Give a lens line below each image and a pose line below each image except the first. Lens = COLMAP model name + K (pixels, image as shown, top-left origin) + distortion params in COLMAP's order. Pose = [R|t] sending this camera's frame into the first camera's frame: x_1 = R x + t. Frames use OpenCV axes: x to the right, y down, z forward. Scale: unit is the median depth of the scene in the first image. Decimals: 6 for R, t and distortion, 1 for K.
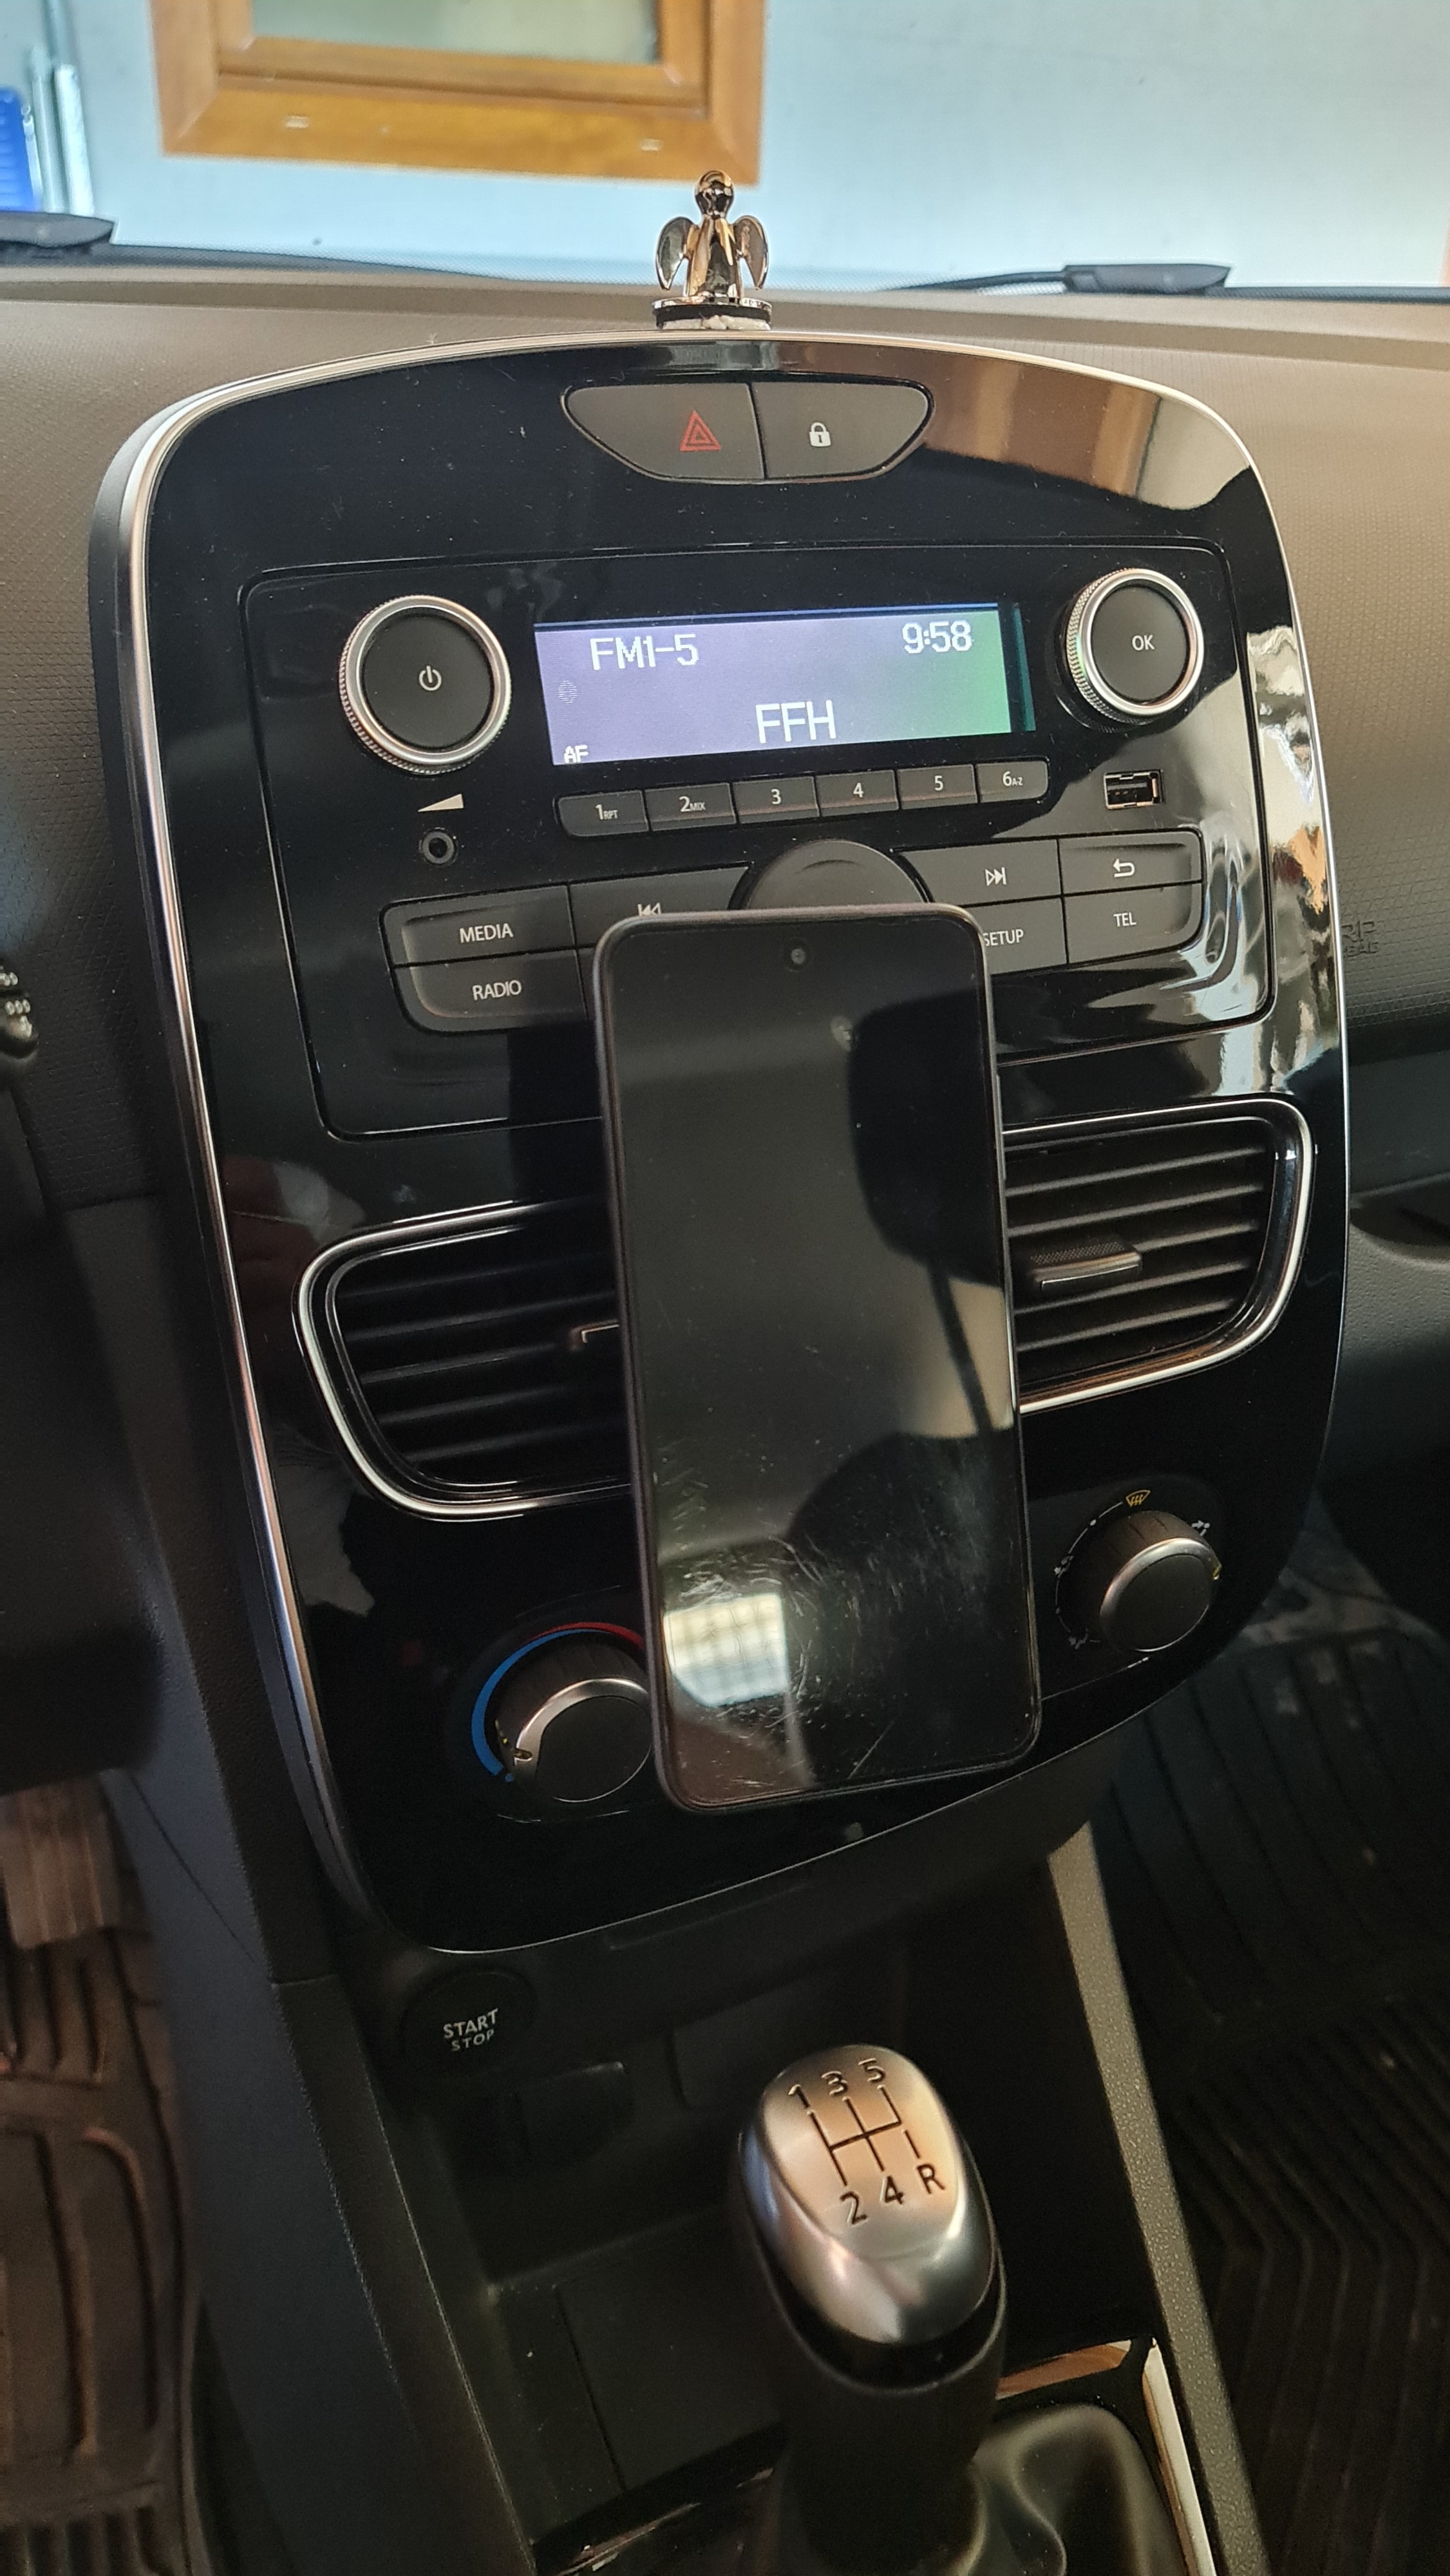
lens RADIAL K [[1902.5, 0, 730.4], [0, 1902.5, 1321.5], [0, 0, 1]] dist [0.009603, -0.010090]
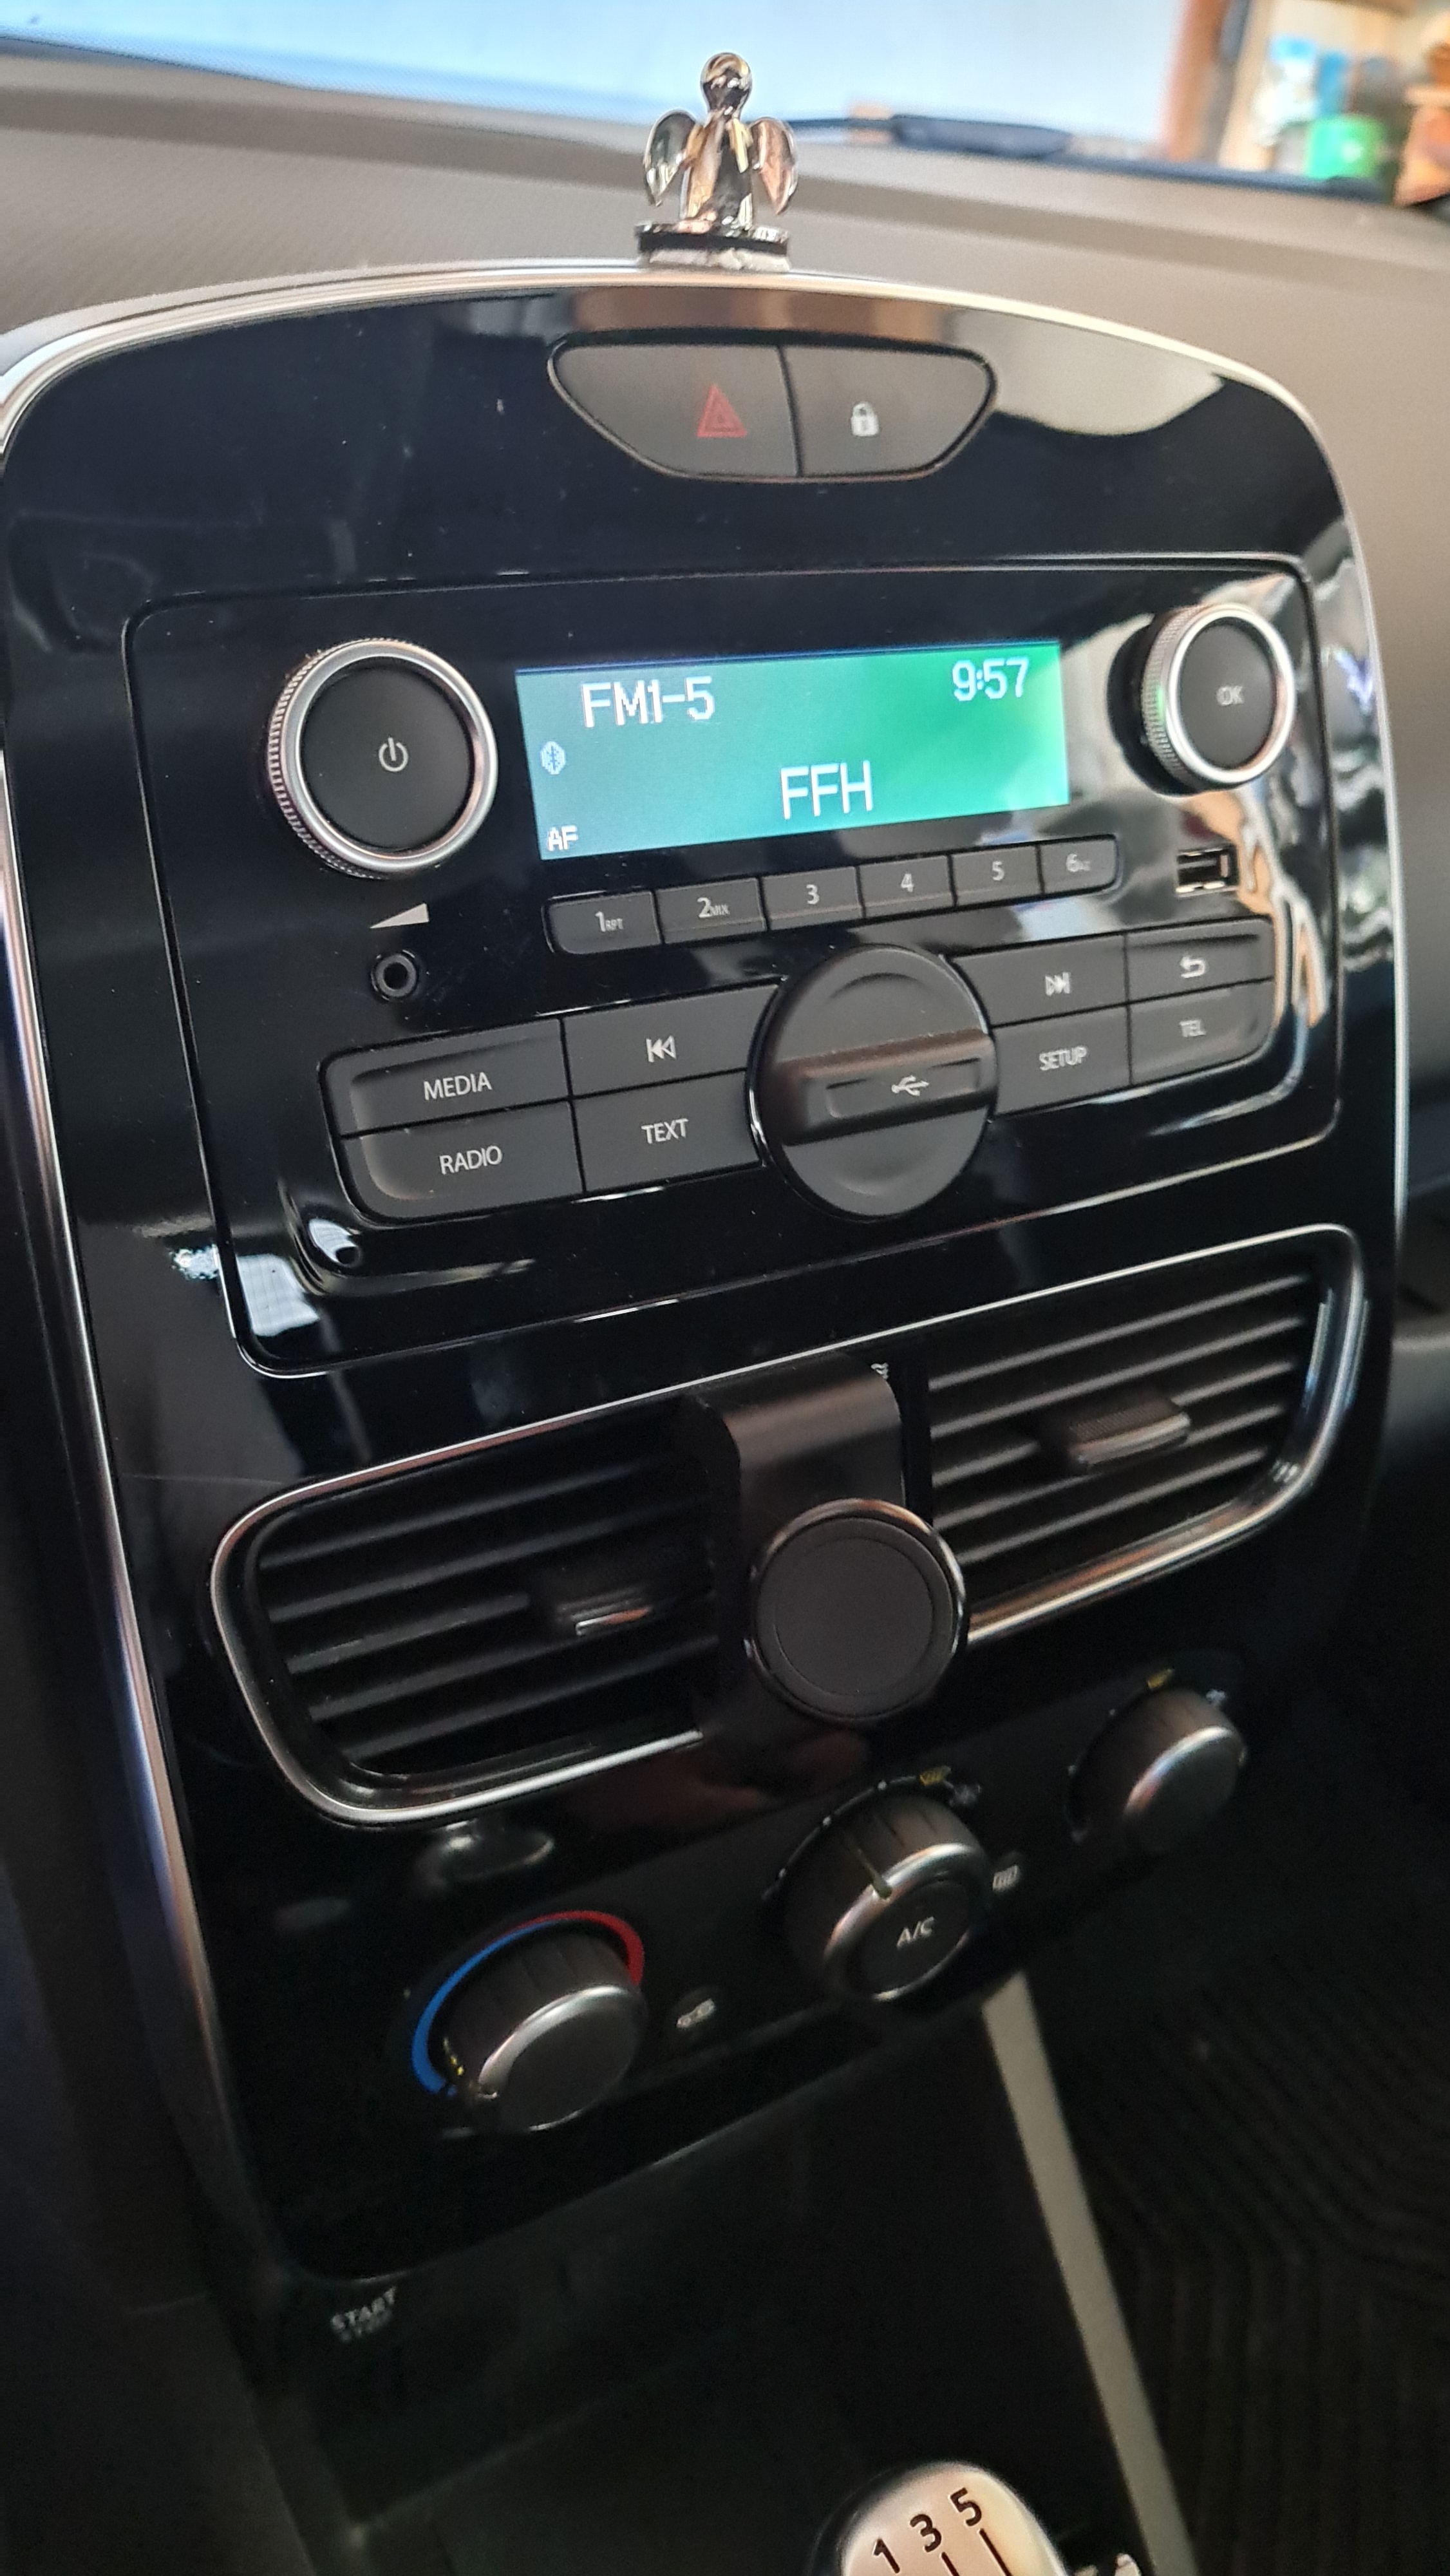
lens RADIAL K [[1948.4, 0, 718.2], [0, 1948.4, 1294.6], [0, 0, 1]] dist [0.000155, -0.006877]
pose [[0.987116, -0.011106, 0.159620, -0.140259], [0.000268, 0.997702, 0.067760, -0.162025], [-0.160006, -0.066844, 0.984850, 0.203263]]
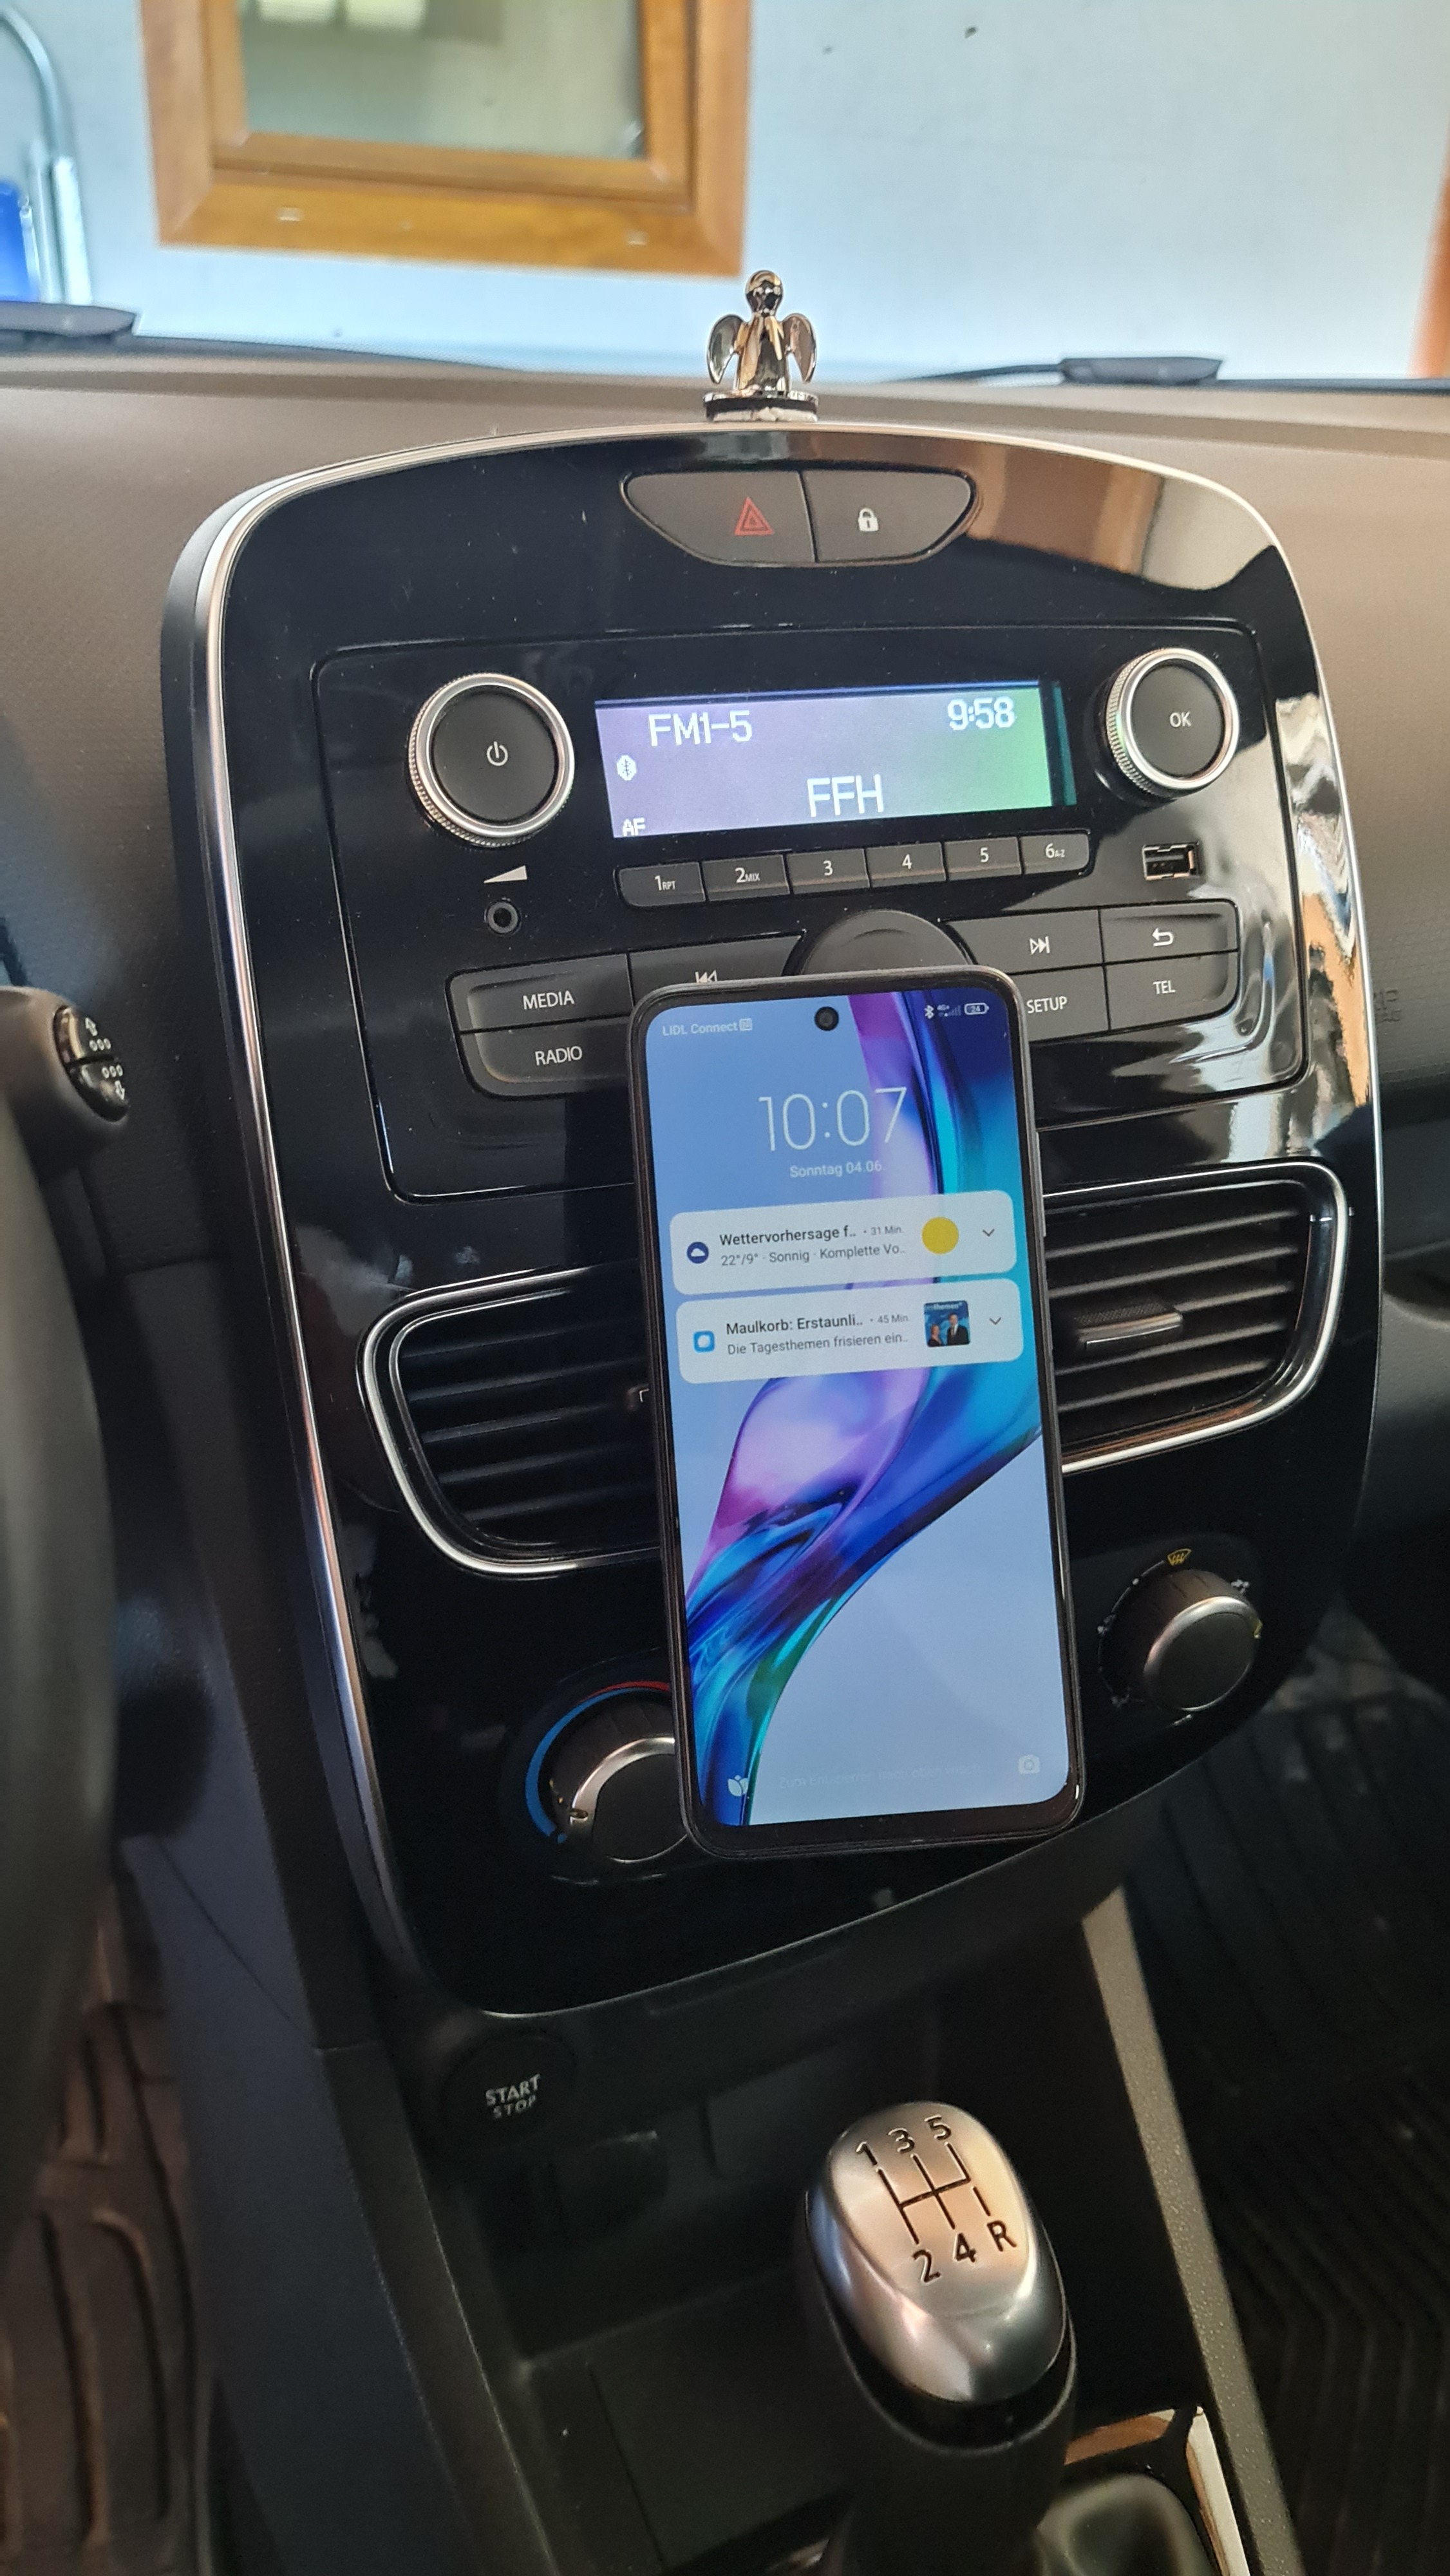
lens RADIAL K [[1913.6, 0, 730.0], [0, 1913.6, 1319.0], [0, 0, 1]] dist [-0.000536, 0.005739]
pose [[0.999933, -0.002690, 0.011276, -0.040199], [0.003123, 0.999251, -0.038568, 0.006038], [-0.011164, 0.038601, 0.999192, -0.017754]]
